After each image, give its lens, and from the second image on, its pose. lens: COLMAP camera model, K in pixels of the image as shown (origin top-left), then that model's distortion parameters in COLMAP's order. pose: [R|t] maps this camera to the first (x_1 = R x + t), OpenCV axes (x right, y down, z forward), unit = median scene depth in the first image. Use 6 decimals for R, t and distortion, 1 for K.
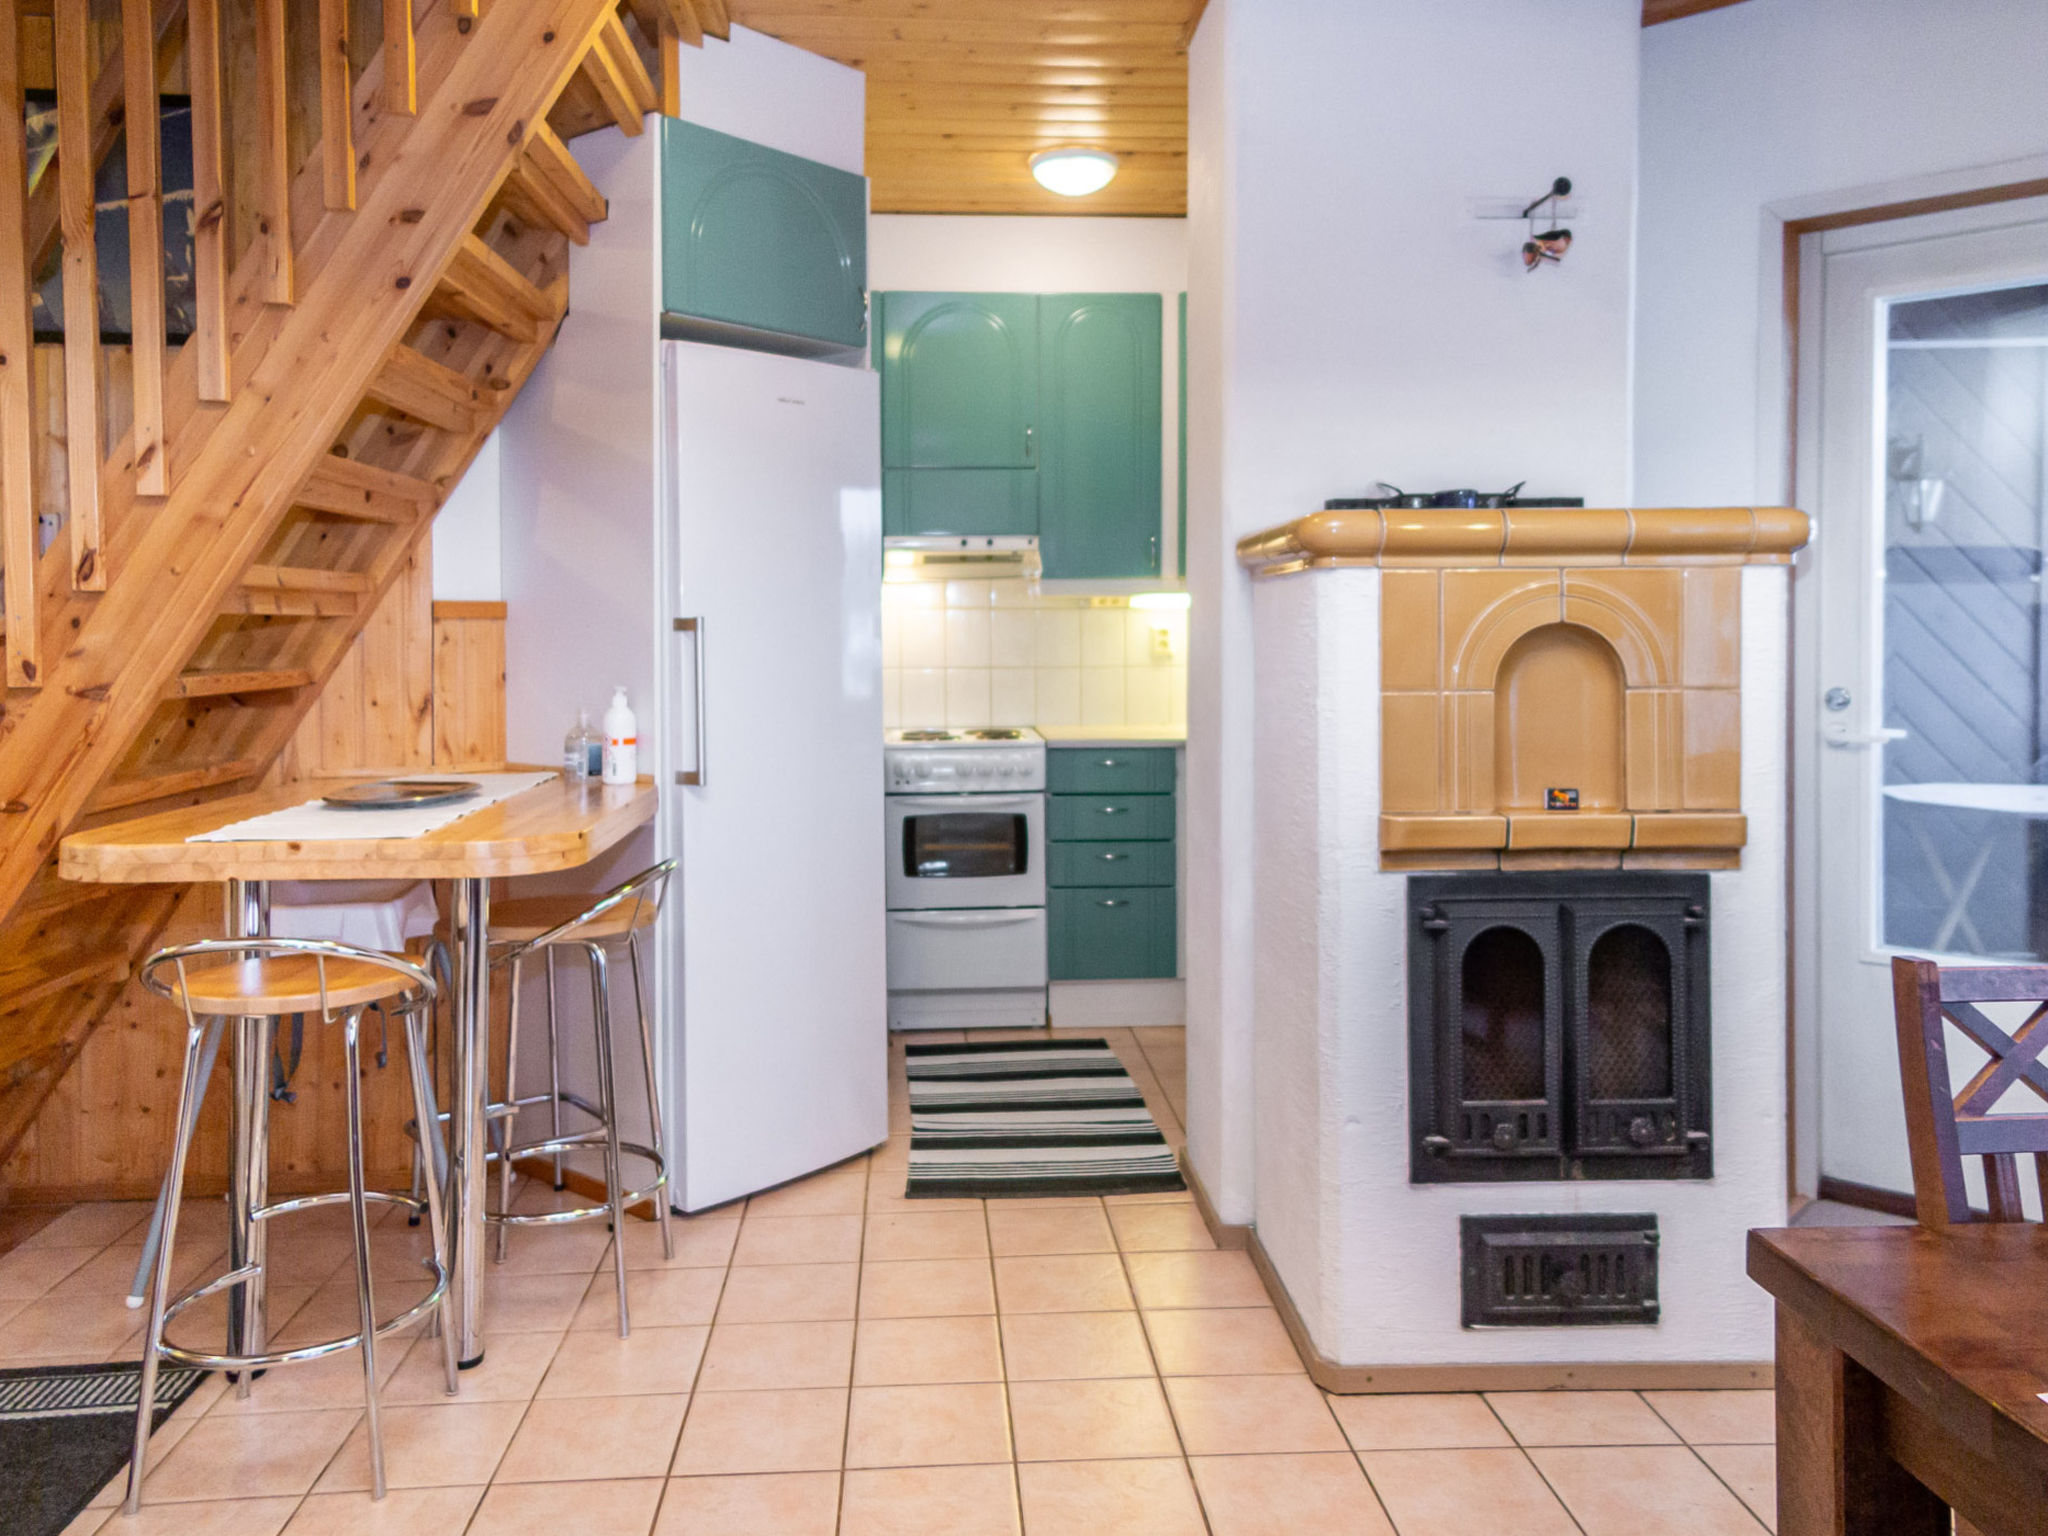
lens RADIAL K [[1605.6, 0, 1024.7], [0, 1605.6, 656.9], [0, 0, 1]] dist [0.082999, -0.057154]
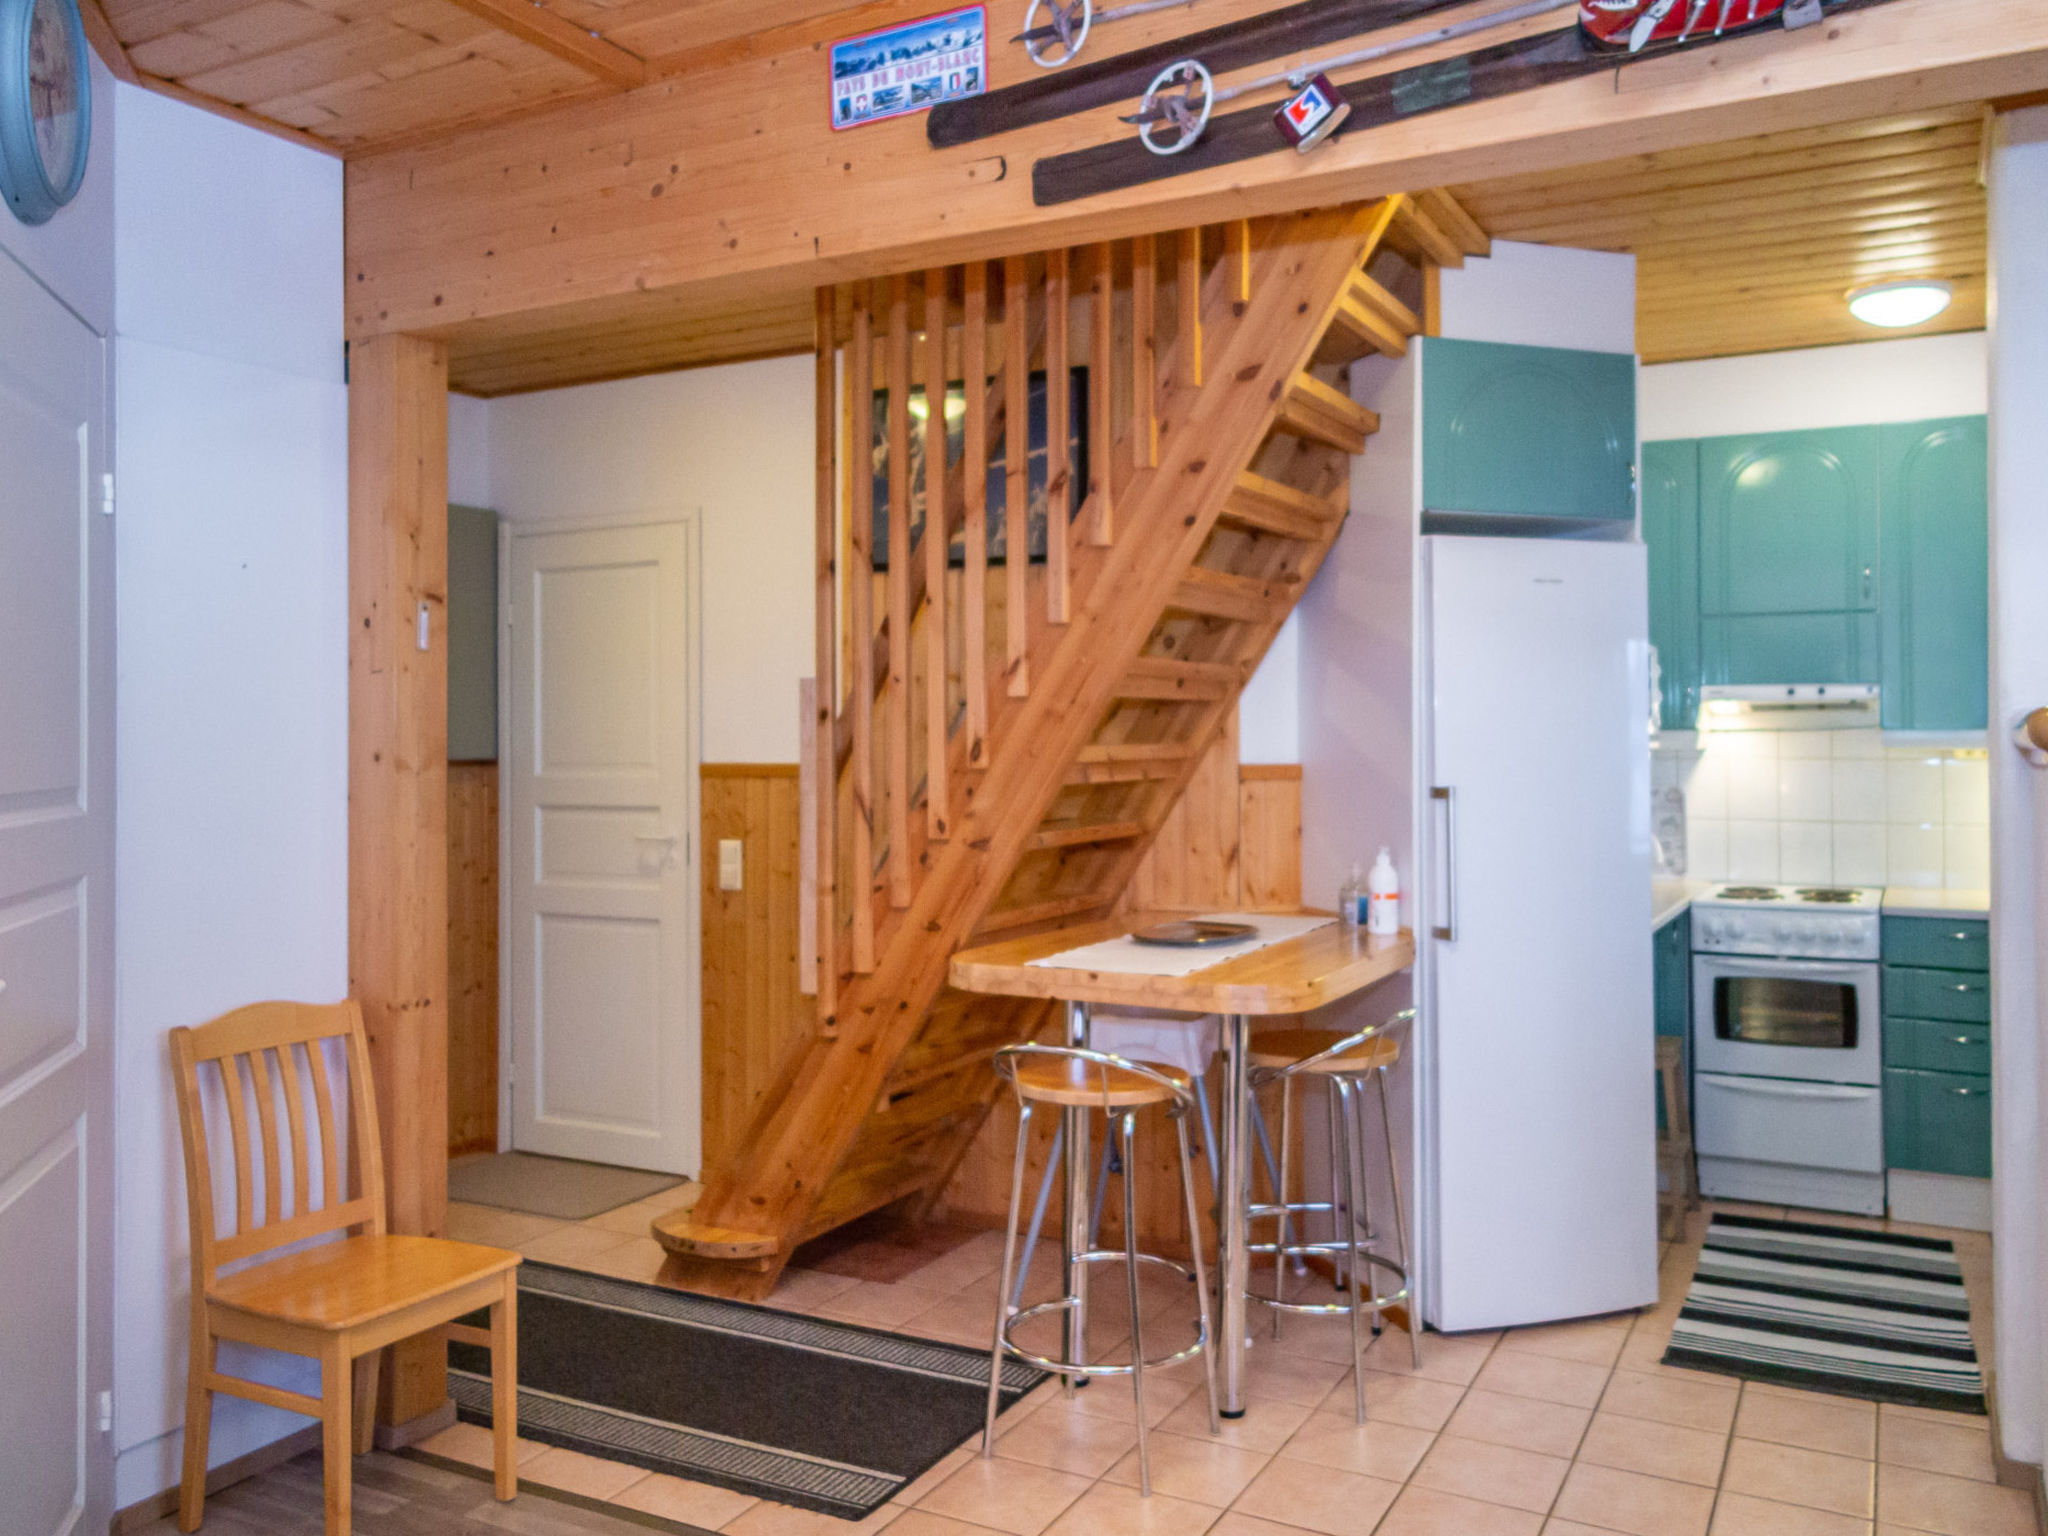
lens RADIAL K [[1637.9, 0, 1019.1], [0, 1637.9, 723.8], [0, 0, 1]] dist [0.008500, 0.009338]
pose [[0.850597, -0.002955, -0.525810, 0.130984], [-0.011067, 0.999662, -0.023520, -0.037076], [0.525702, 0.025825, 0.850277, -0.097648]]
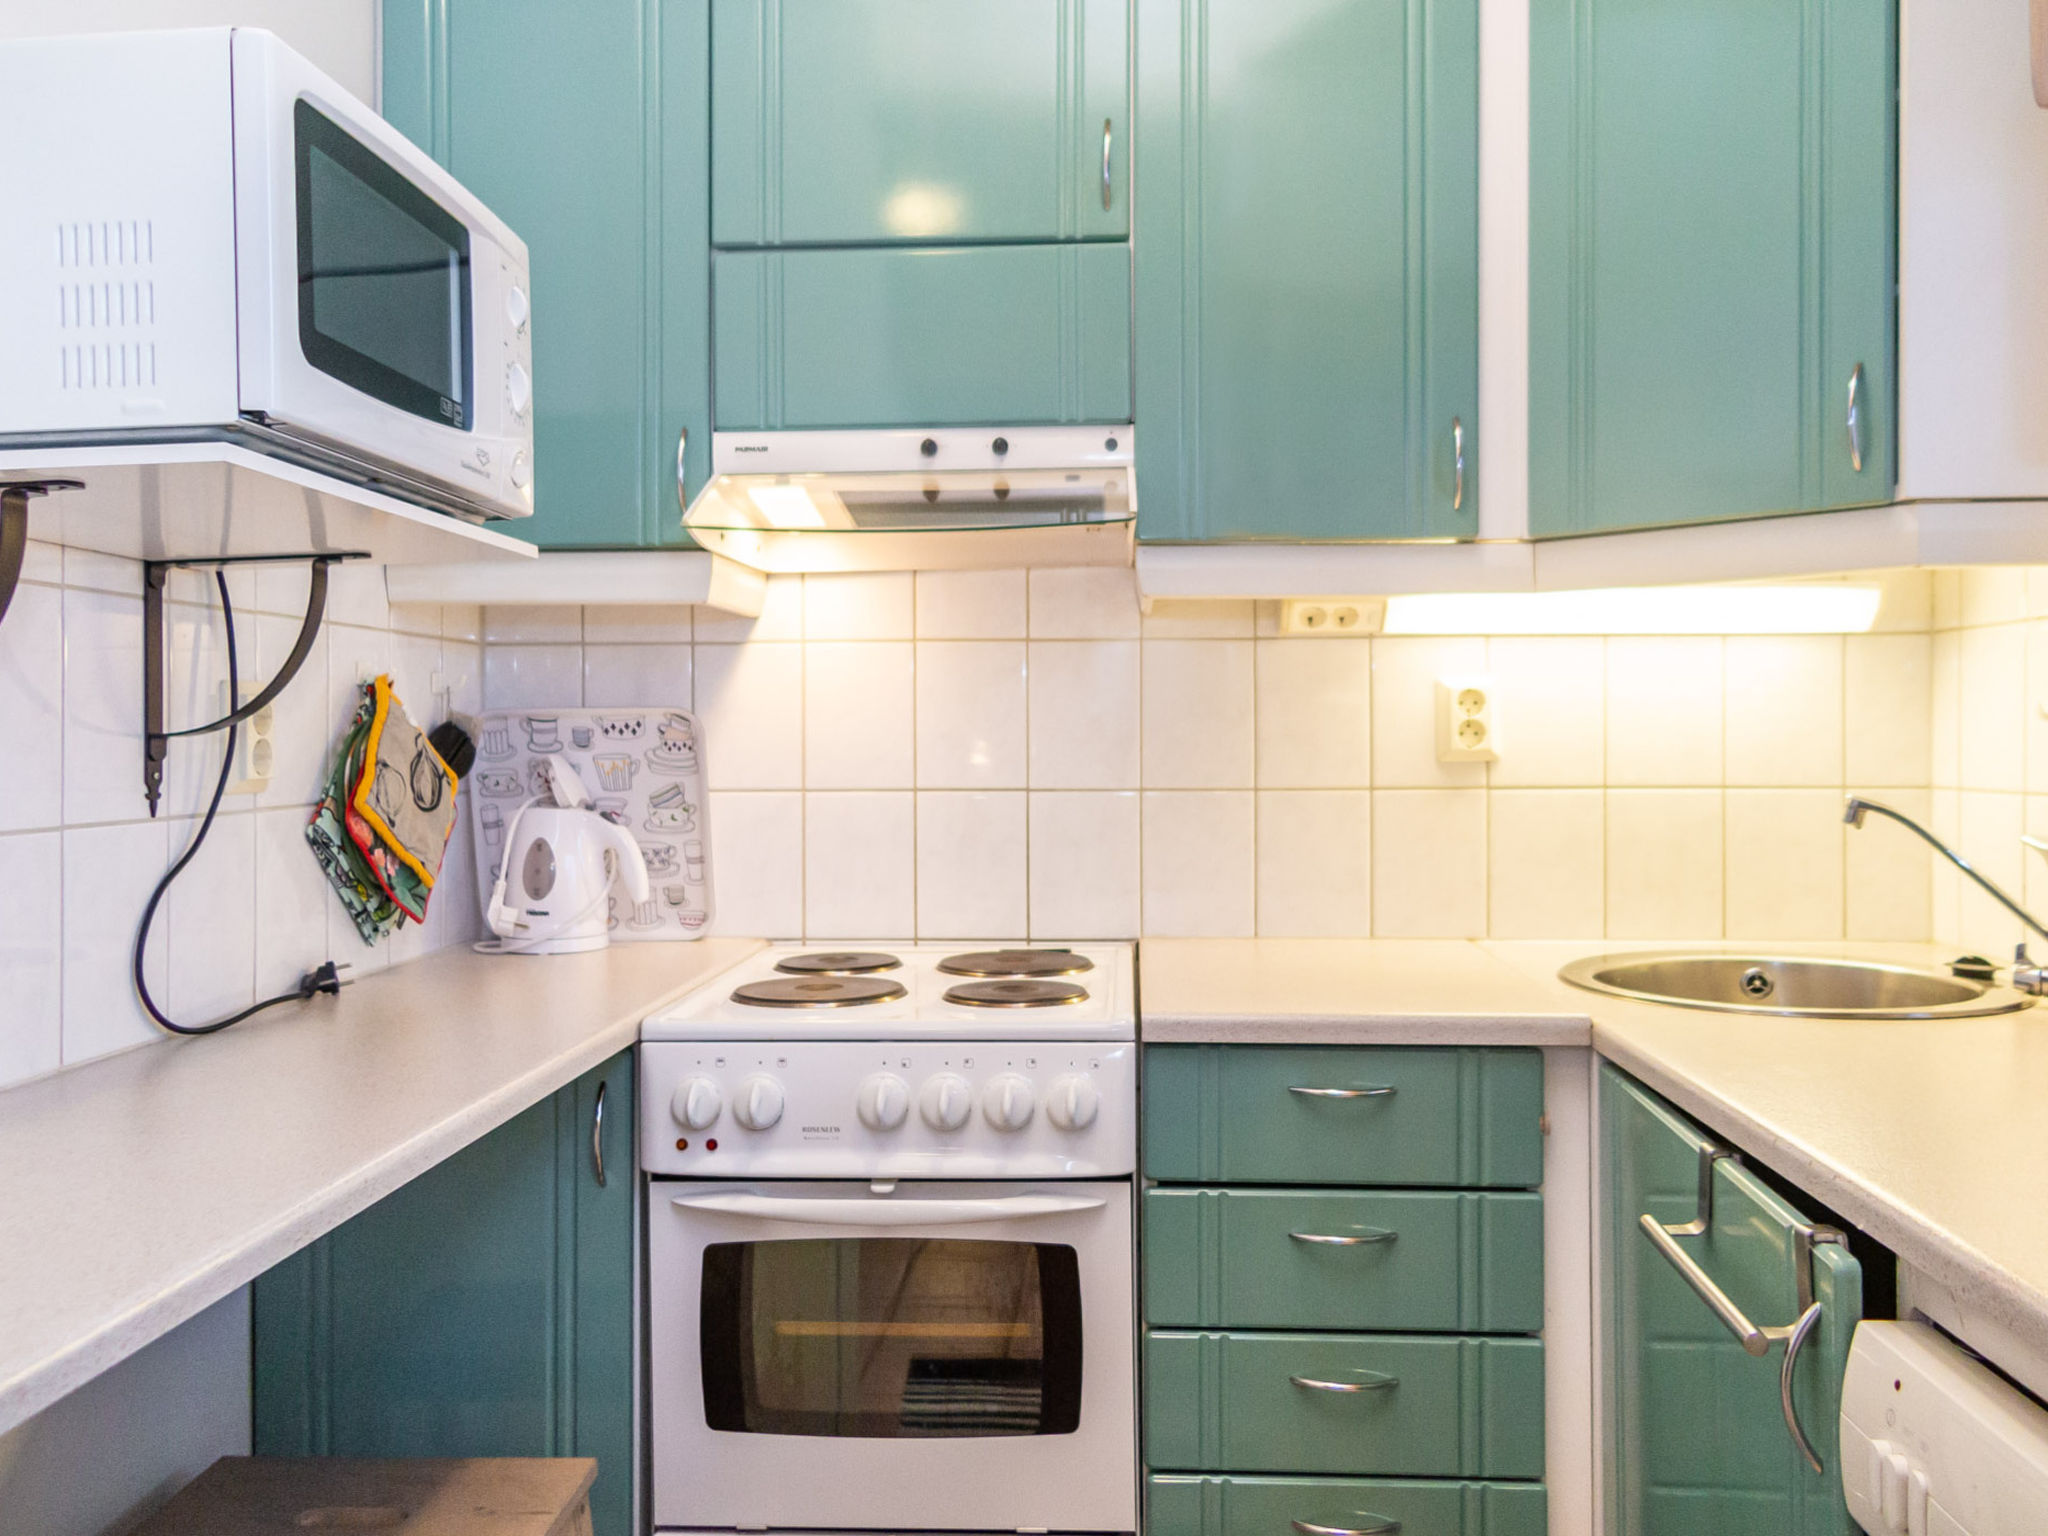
lens RADIAL K [[1637.9, 0, 1019.1], [0, 1637.9, 723.8], [0, 0, 1]] dist [0.008500, 0.009338]
pose [[0.991828, -0.002000, -0.127567, 0.046534], [-0.000896, 0.999743, -0.022644, -0.000182], [0.127579, 0.022573, 0.991571, 0.988434]]
